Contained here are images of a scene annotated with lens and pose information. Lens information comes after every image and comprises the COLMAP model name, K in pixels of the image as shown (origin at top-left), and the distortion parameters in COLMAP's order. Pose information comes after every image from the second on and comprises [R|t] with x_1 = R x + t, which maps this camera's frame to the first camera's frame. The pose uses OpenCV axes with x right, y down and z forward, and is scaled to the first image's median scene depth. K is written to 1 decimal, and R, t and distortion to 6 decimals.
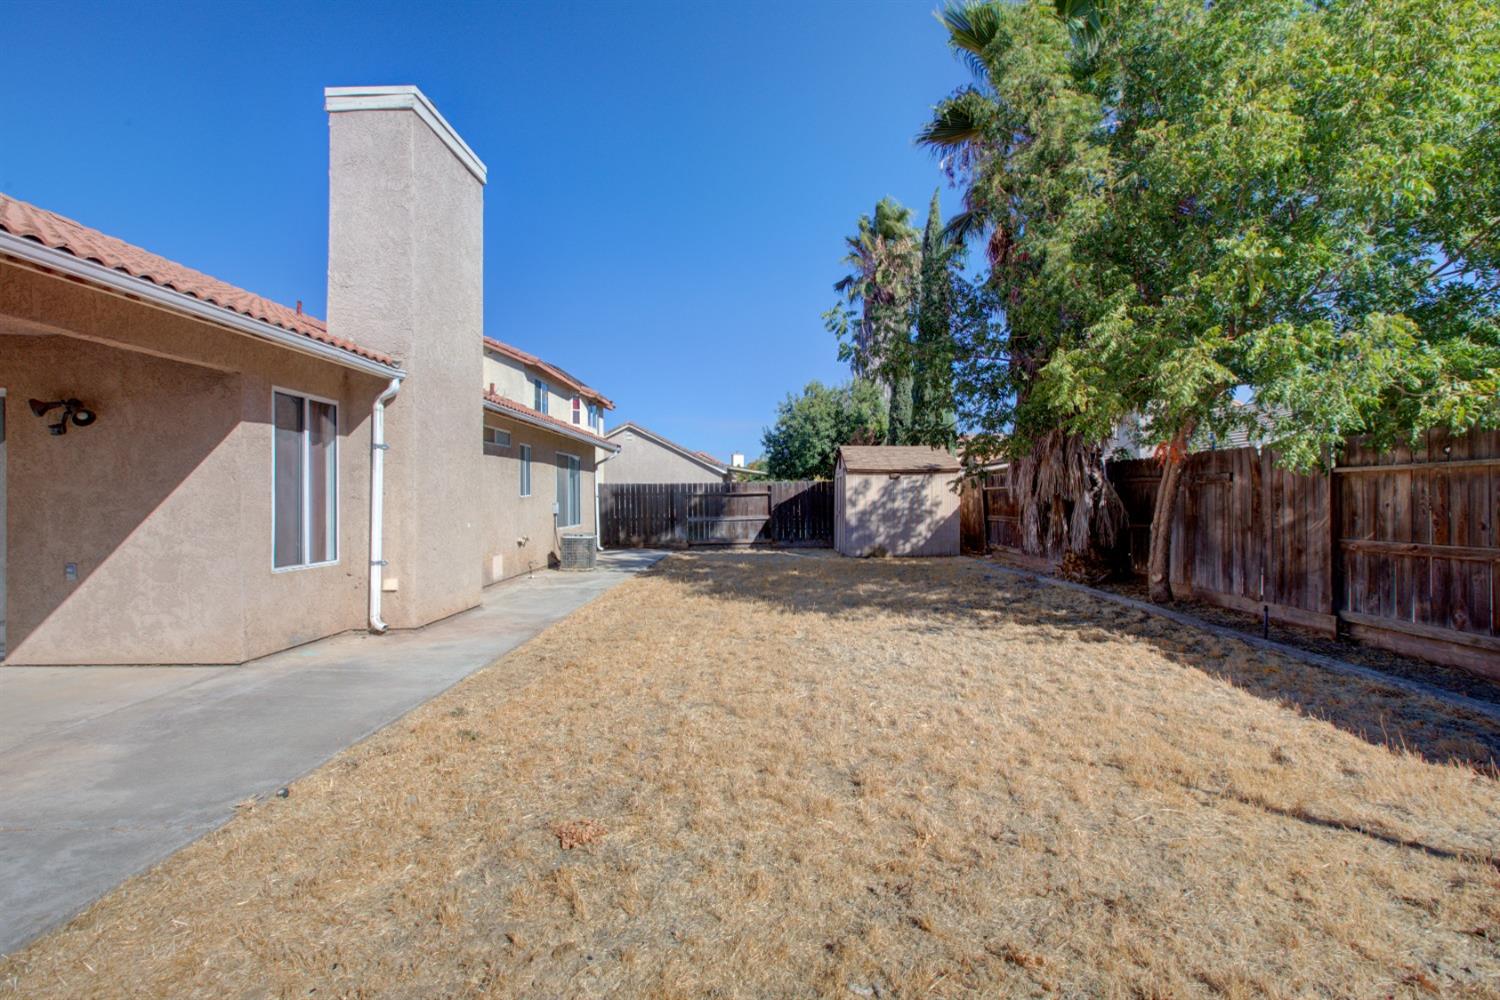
lens RADIAL K [[690.0, 0, 750.0], [0, 690.0, 500.0], [0, 0, 1]] dist [-0.005703, 0.000799]
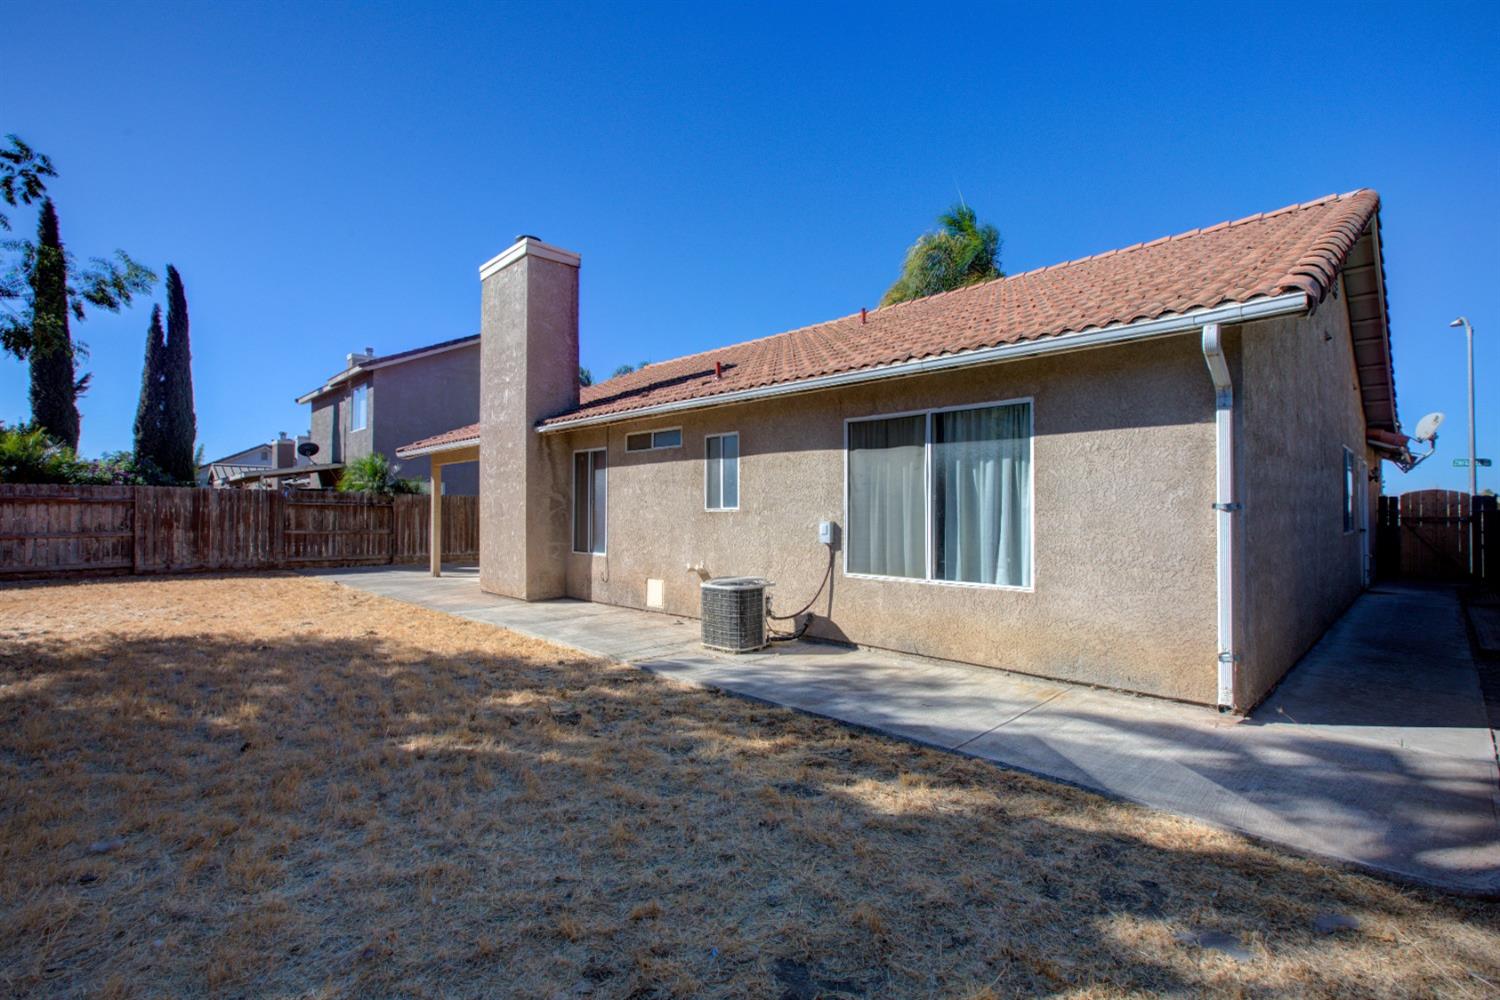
lens RADIAL K [[690.0, 0, 750.0], [0, 690.0, 500.0], [0, 0, 1]] dist [-0.005703, 0.000799]
pose [[-0.698387, -0.004530, -0.715706, 0.252184], [0.002212, 0.999962, -0.008488, -0.016230], [0.715717, -0.007511, -0.698350, 2.658775]]
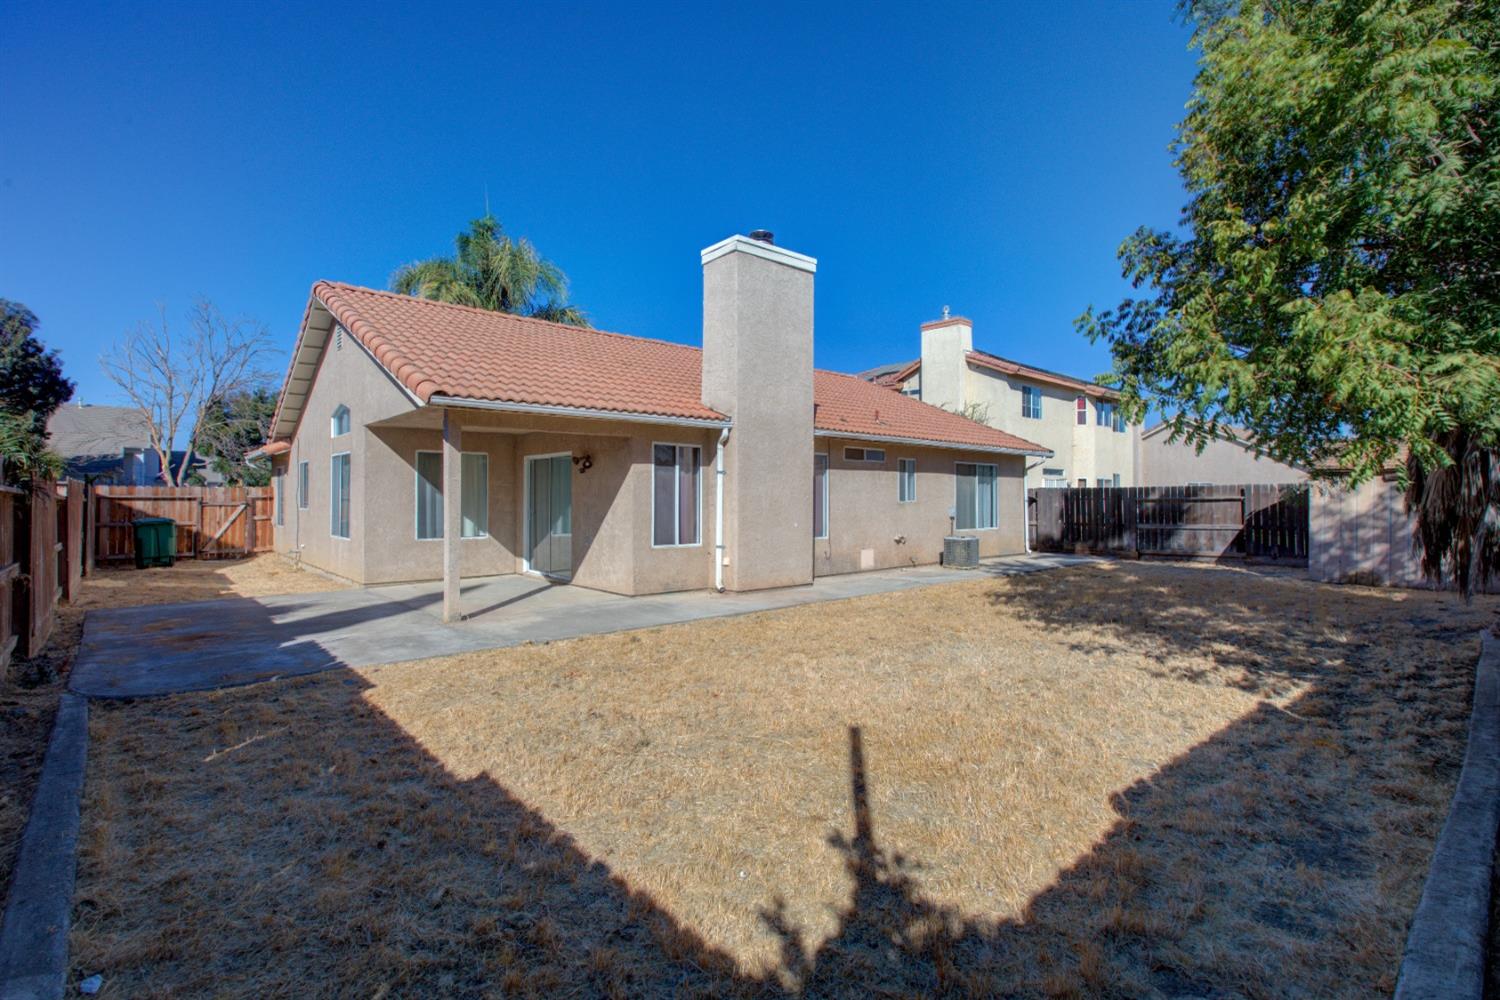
lens RADIAL K [[690.0, 0, 750.0], [0, 690.0, 500.0], [0, 0, 1]] dist [-0.005703, 0.000799]
pose [[0.673773, 0.005551, -0.738917, 0.662622], [-0.004761, 0.999984, 0.003171, -0.020076], [0.738923, 0.001381, 0.673789, -0.006366]]
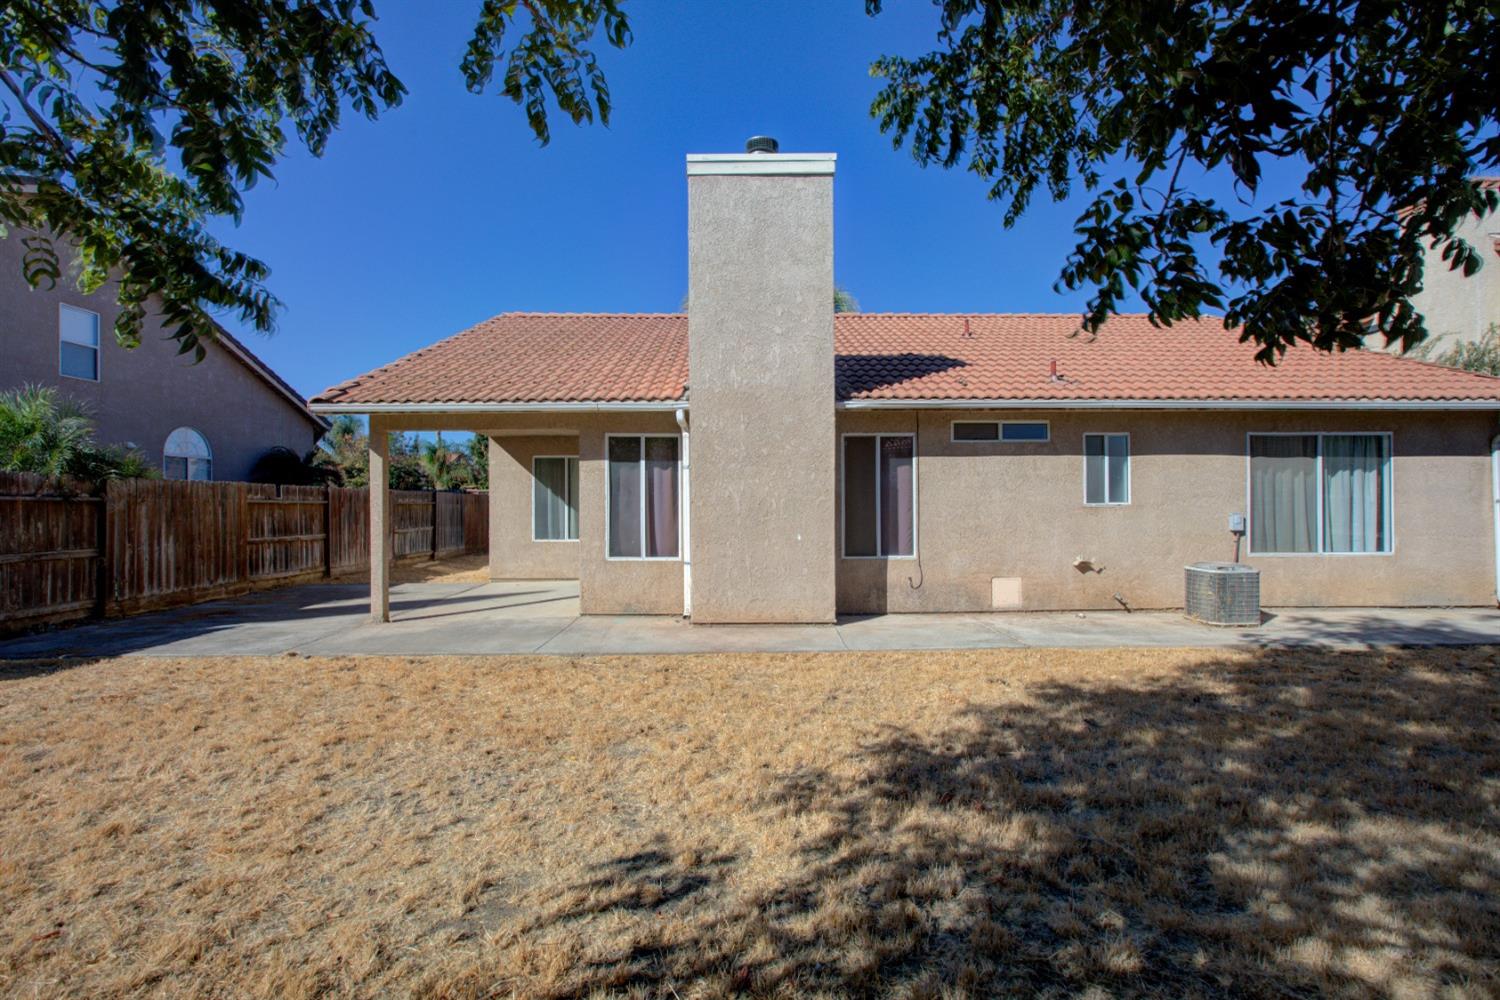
lens RADIAL K [[690.0, 0, 750.0], [0, 690.0, 500.0], [0, 0, 1]] dist [-0.005703, 0.000799]
pose [[0.039634, 0.004694, -0.999203, 0.681344], [0.001906, 0.999987, 0.004774, -0.025071], [0.999212, -0.002093, 0.039625, 1.059571]]
